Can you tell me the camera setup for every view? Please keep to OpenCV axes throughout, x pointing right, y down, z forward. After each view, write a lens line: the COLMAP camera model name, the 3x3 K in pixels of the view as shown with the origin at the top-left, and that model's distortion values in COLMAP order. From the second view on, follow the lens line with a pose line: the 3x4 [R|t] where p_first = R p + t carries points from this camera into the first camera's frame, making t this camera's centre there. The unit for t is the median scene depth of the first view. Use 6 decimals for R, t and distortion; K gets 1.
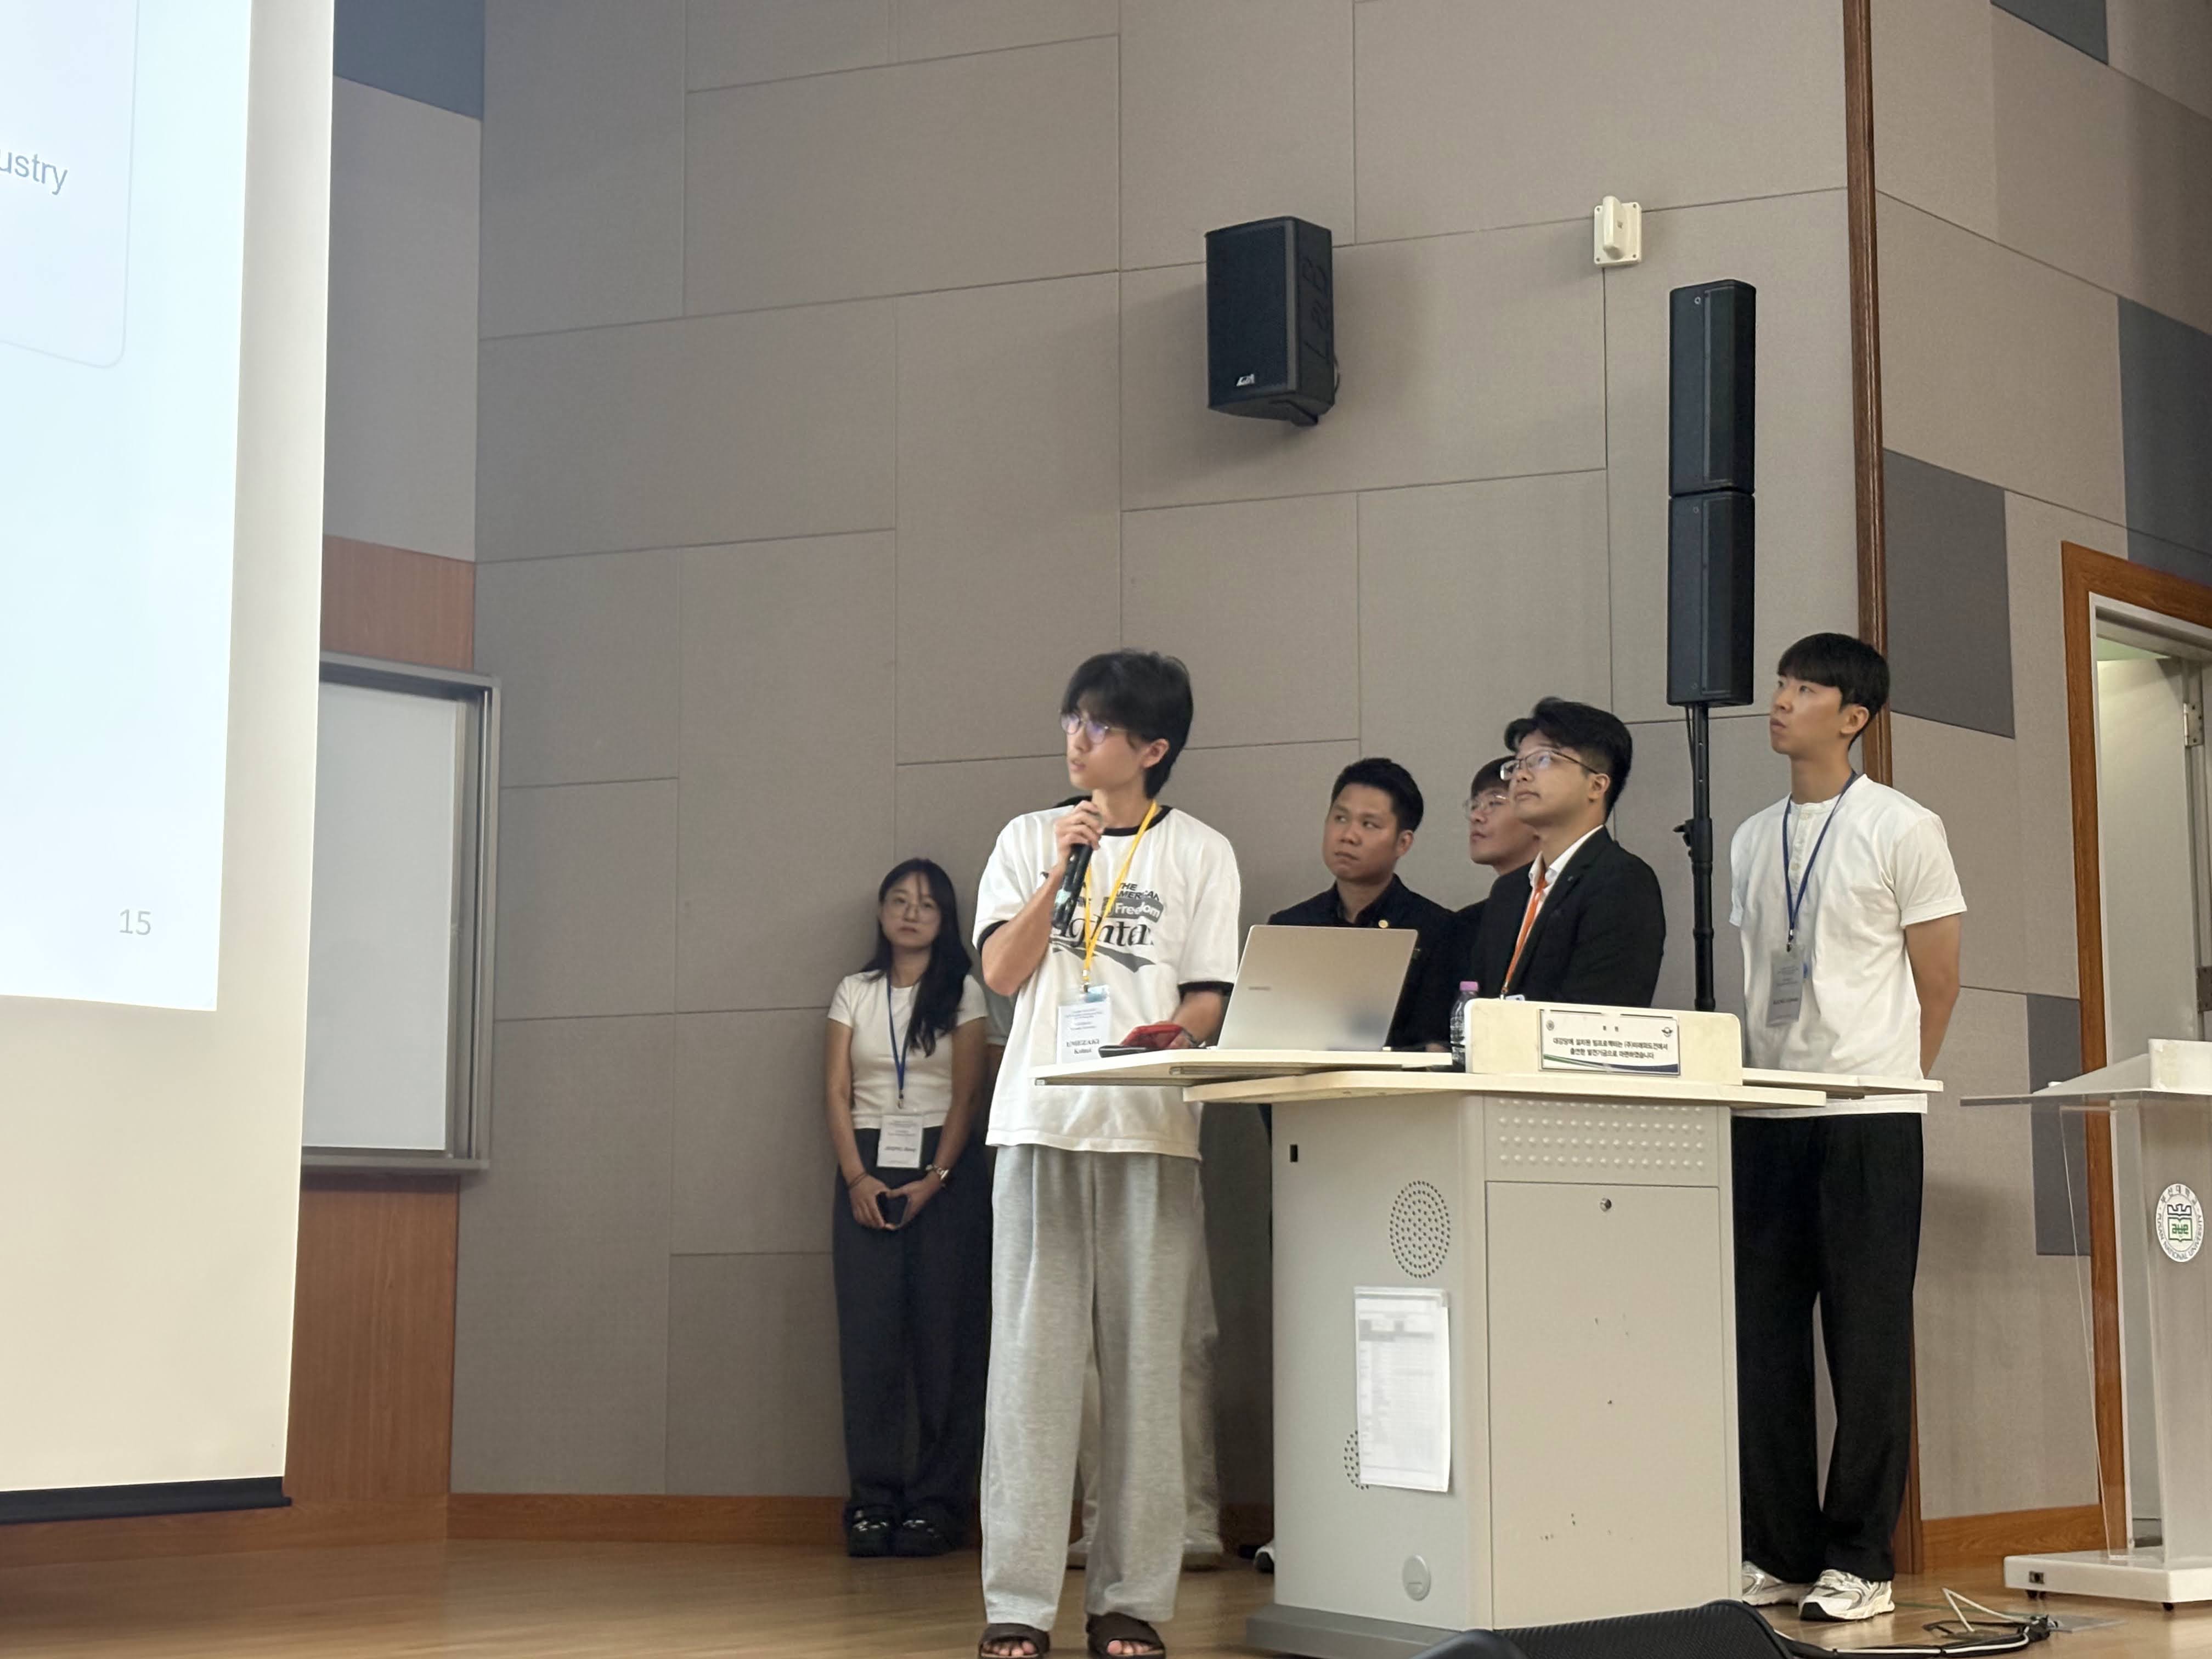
lens RADIAL K [[3323.1, 0, 1106.0], [0, 3323.1, 829.5], [0, 0, 1]] dist [0.273029, -1.098796]
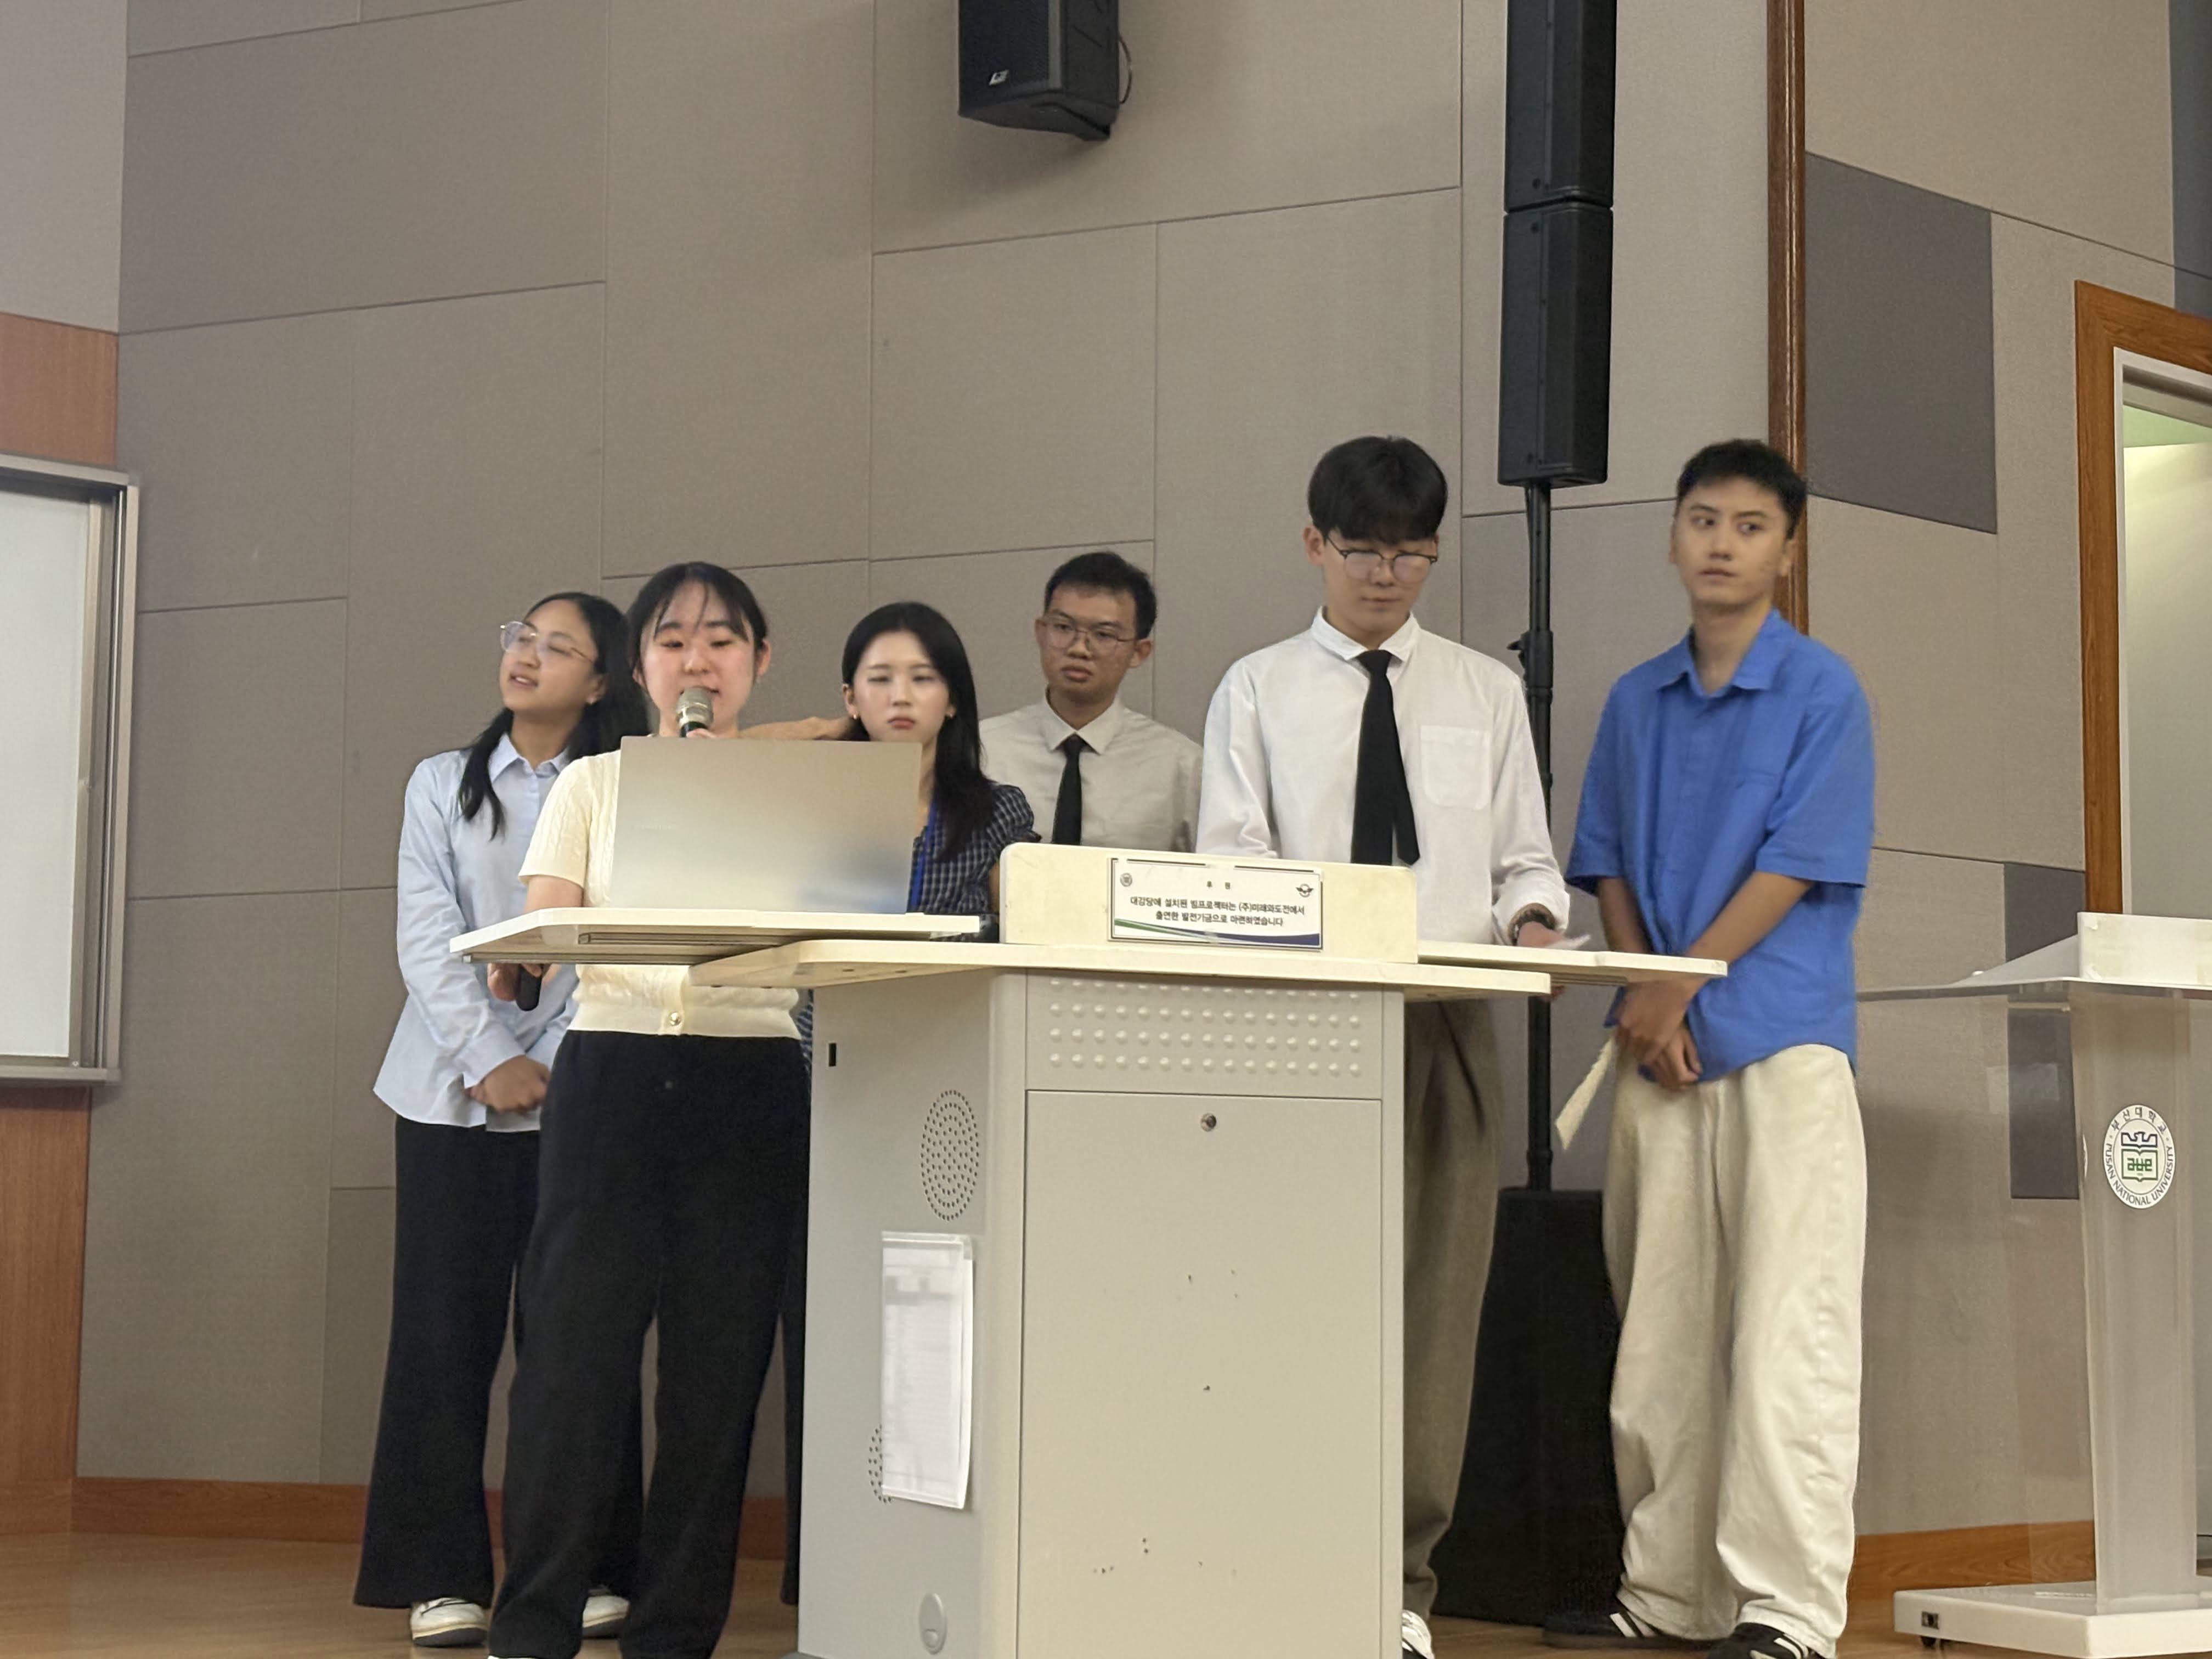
lens RADIAL K [[3689.1, 0, 1106.0], [0, 3689.1, 829.5], [0, 0, 1]] dist [0.268272, -1.065543]
pose [[0.997410, 0.001068, -0.071922, 0.144923], [0.000917, 0.999620, 0.027557, 0.019424], [0.071924, -0.027552, 0.997029, 0.145617]]
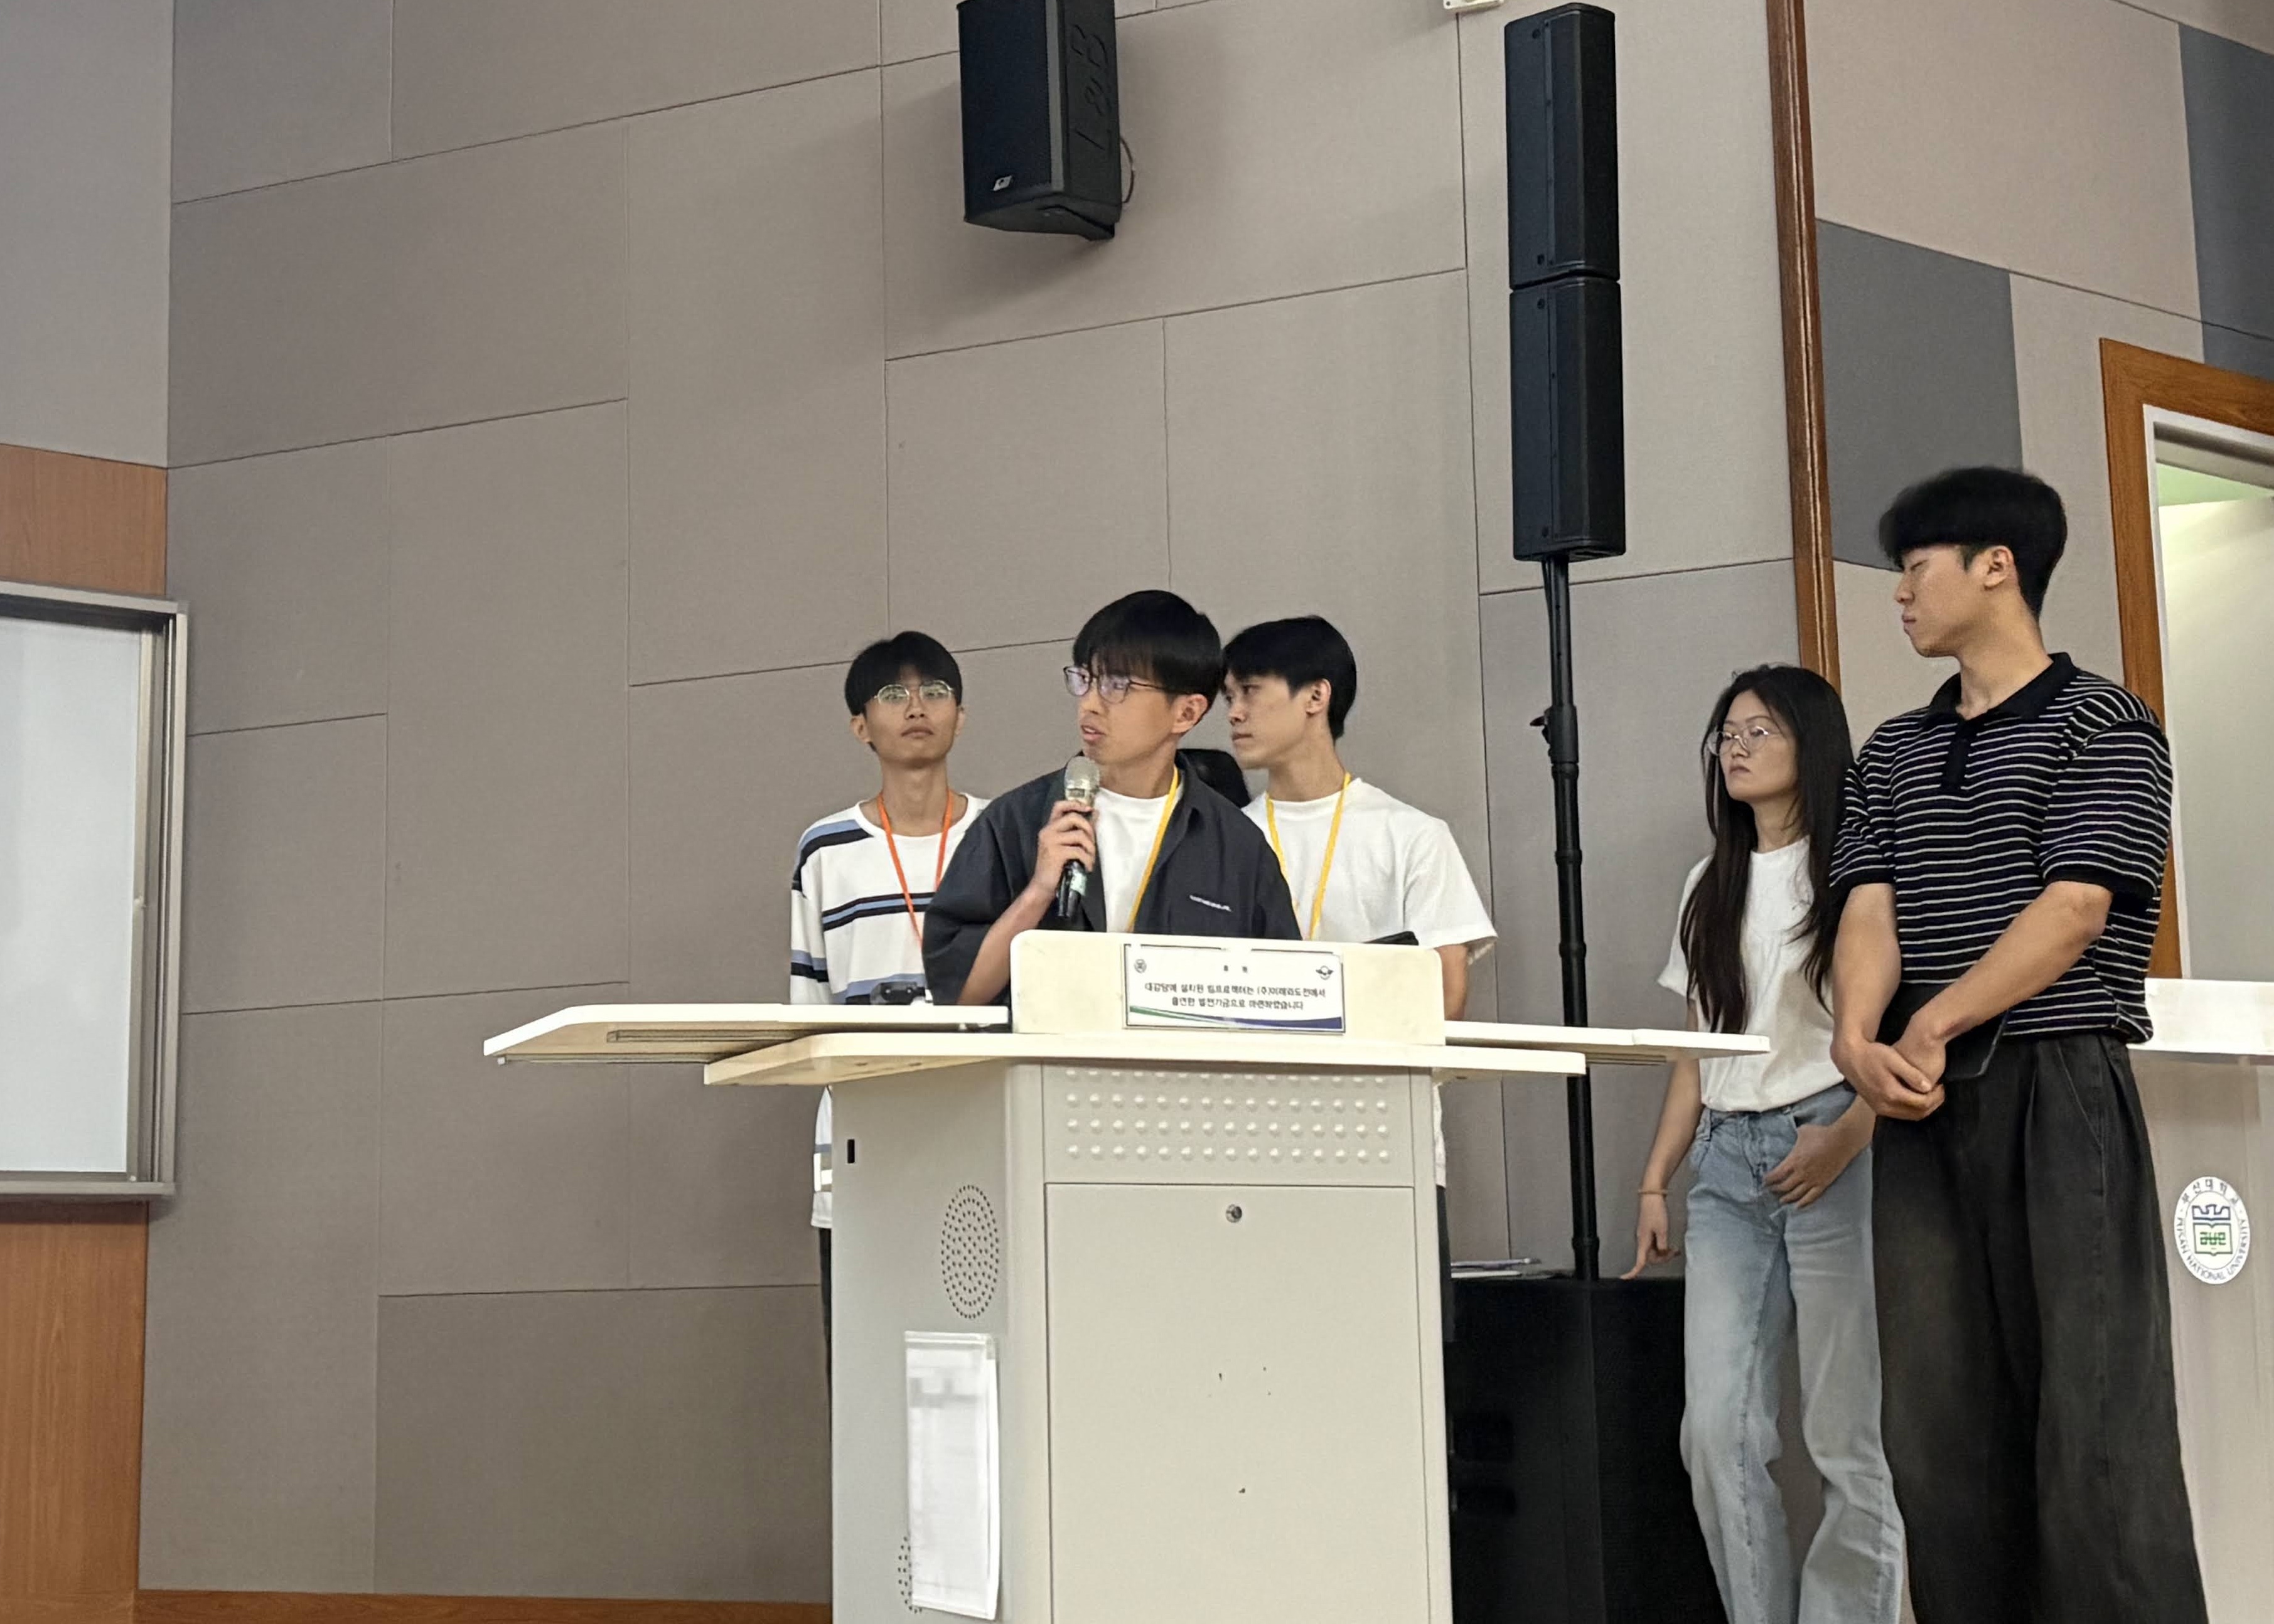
lens RADIAL K [[3583.9, 0, 883.6], [0, 3583.9, 712.3], [0, 0, 1]] dist [0.249043, -0.847570]
pose [[0.988951, -0.034724, -0.144120, 0.148918], [0.030180, 0.998980, -0.033594, 0.021853], [0.145139, 0.028873, 0.988990, 0.169810]]
